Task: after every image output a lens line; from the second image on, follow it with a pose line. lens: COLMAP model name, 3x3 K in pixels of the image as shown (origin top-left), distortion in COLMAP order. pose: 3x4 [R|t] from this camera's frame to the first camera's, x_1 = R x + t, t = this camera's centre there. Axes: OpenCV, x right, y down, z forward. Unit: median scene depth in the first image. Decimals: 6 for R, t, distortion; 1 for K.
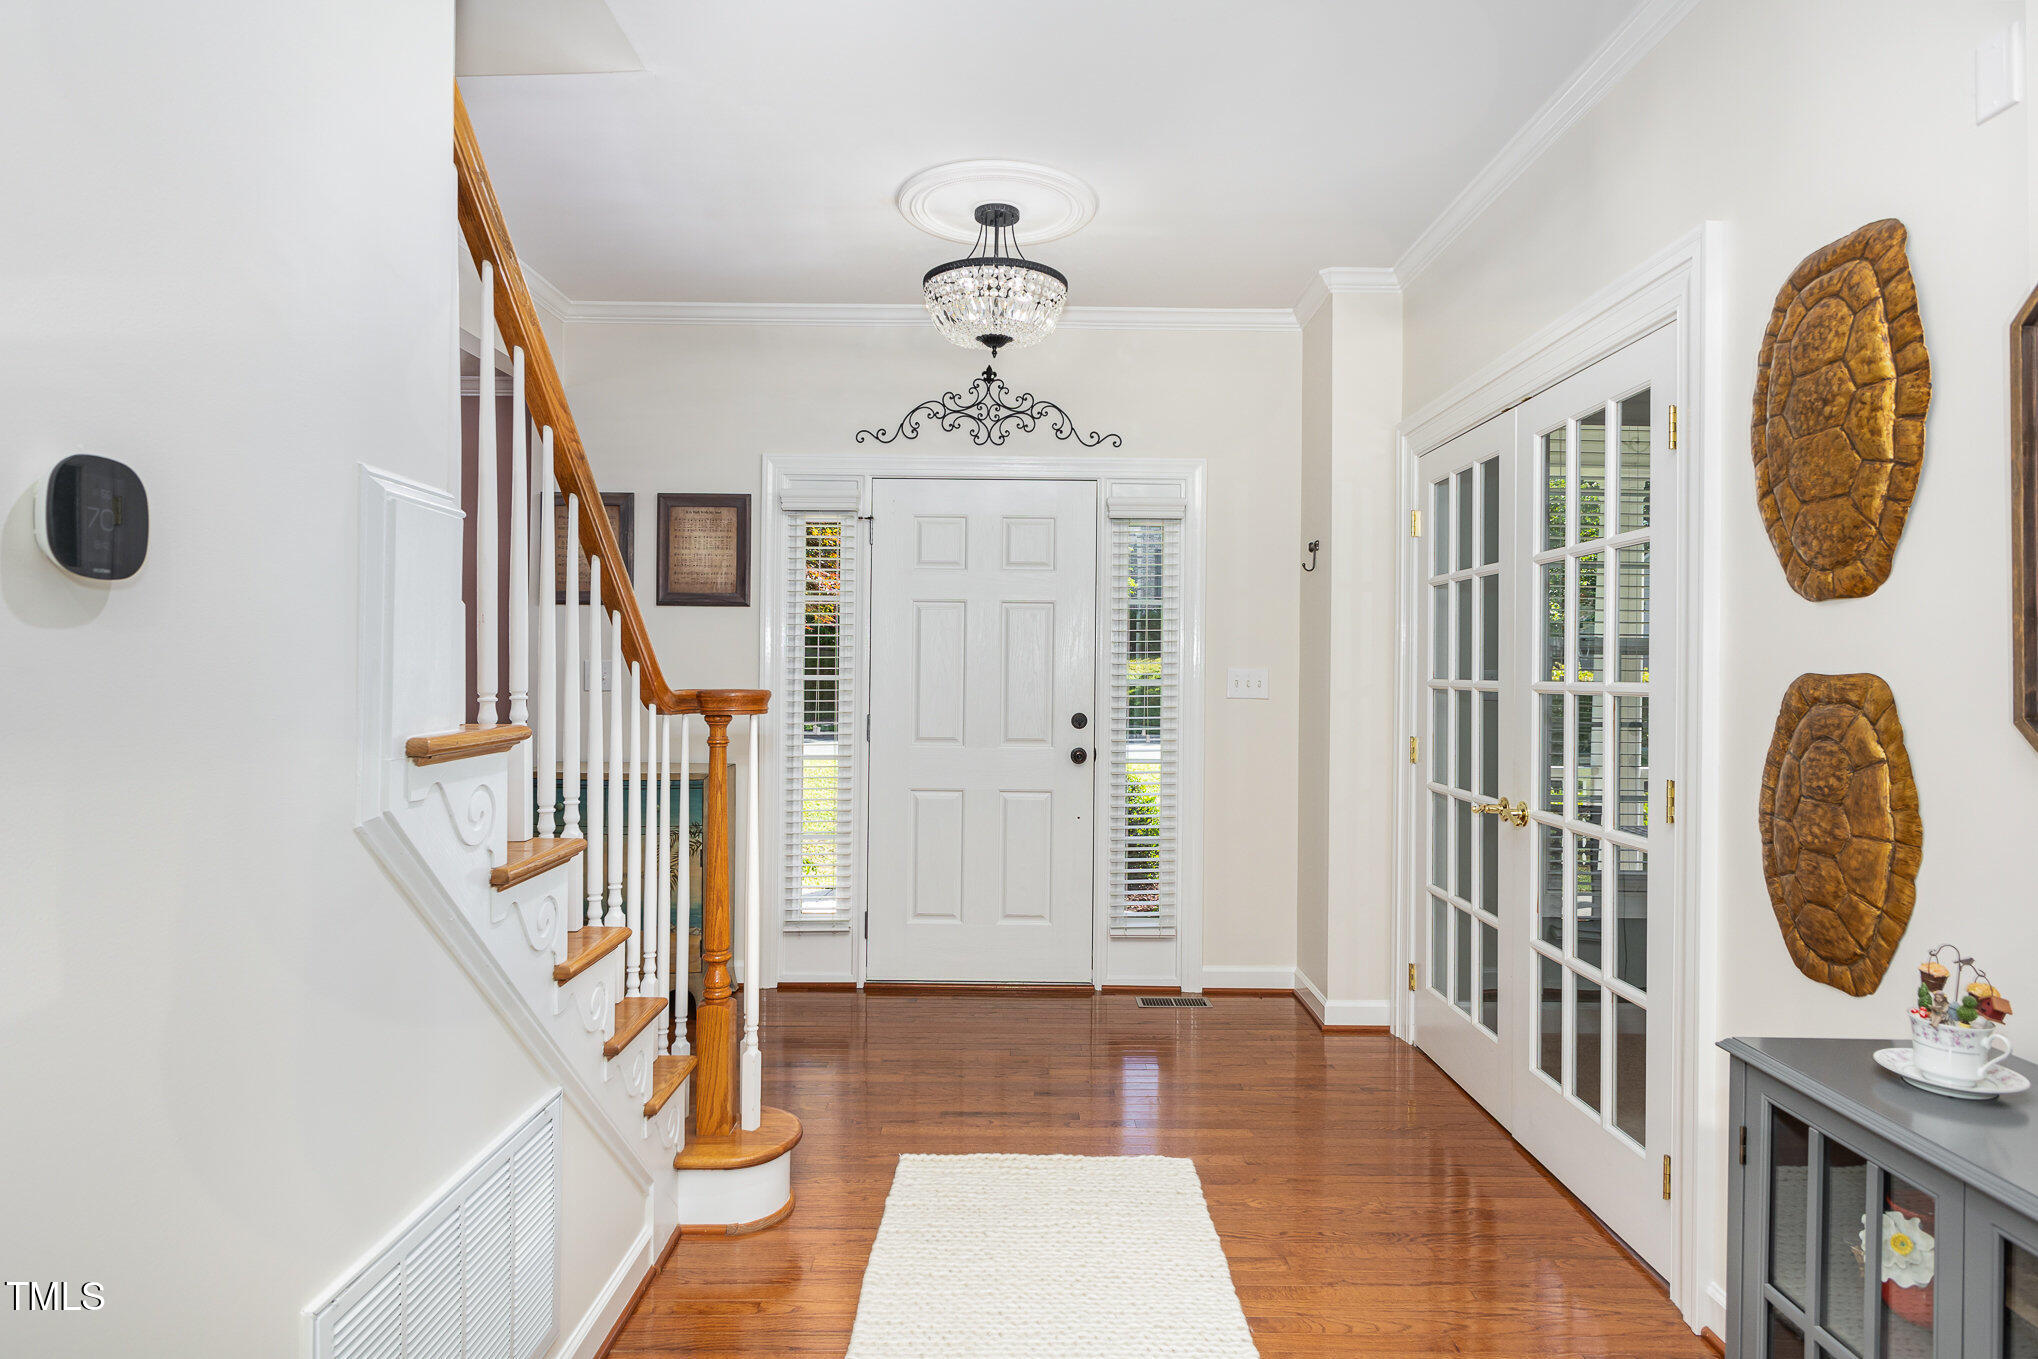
lens RADIAL K [[1119.6, 0, 1022.1], [0, 1119.6, 681.1], [0, 0, 1]] dist [0.003318, 0.000094]
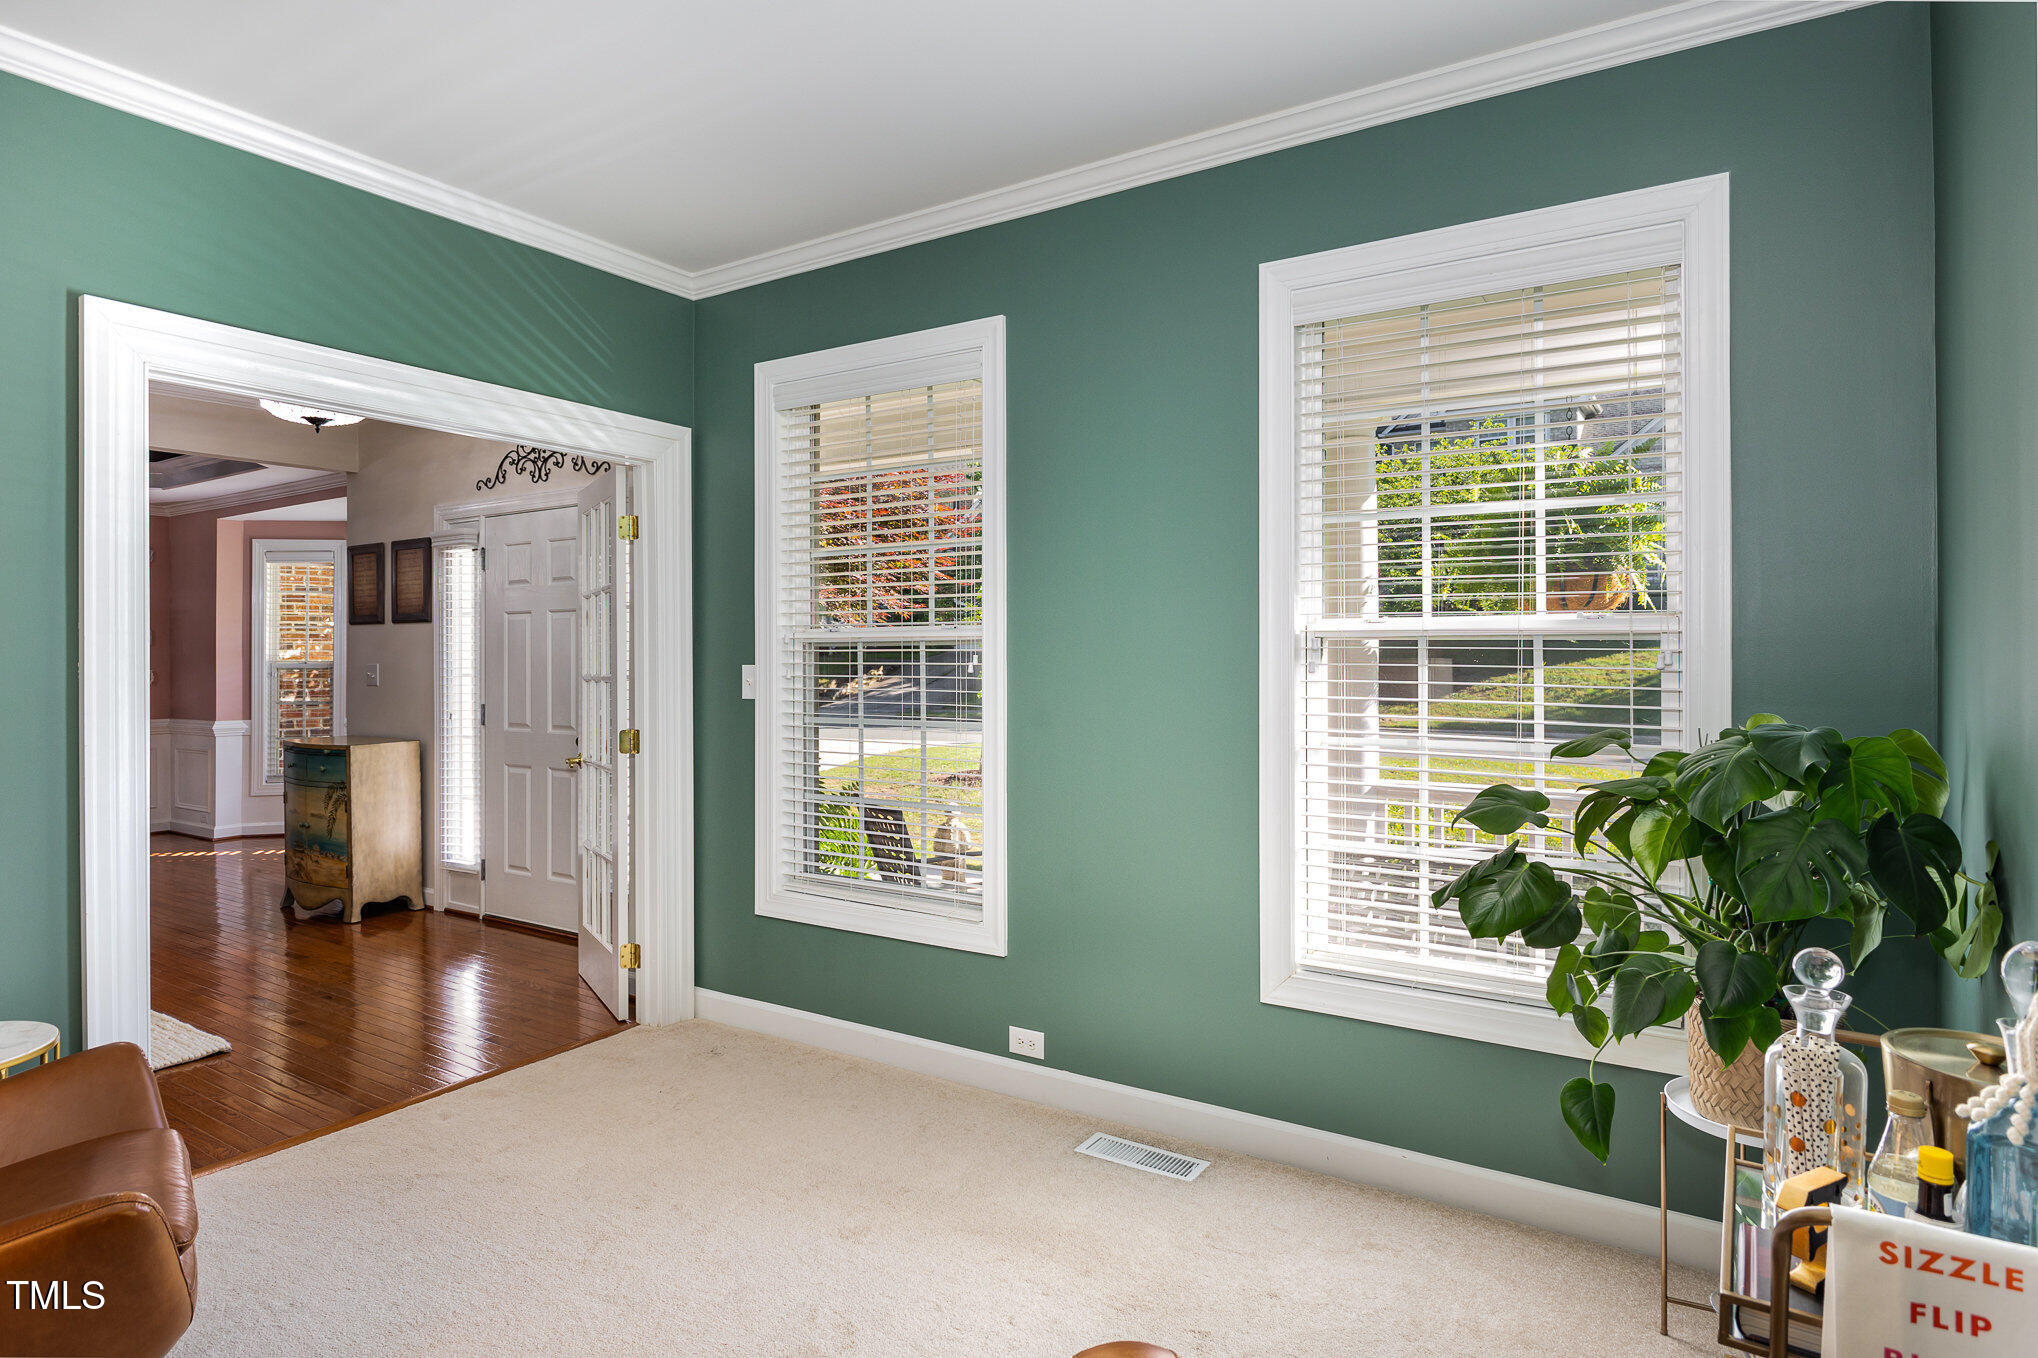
lens RADIAL K [[1119.6, 0, 1016.7], [0, 1119.6, 669.7], [0, 0, 1]] dist [0.003318, 0.000094]
pose [[0.838642, -0.013352, -0.544520, 1.060400], [0.014448, 0.999893, -0.002266, 0.002663], [0.544492, -0.005967, 0.838745, 0.262672]]
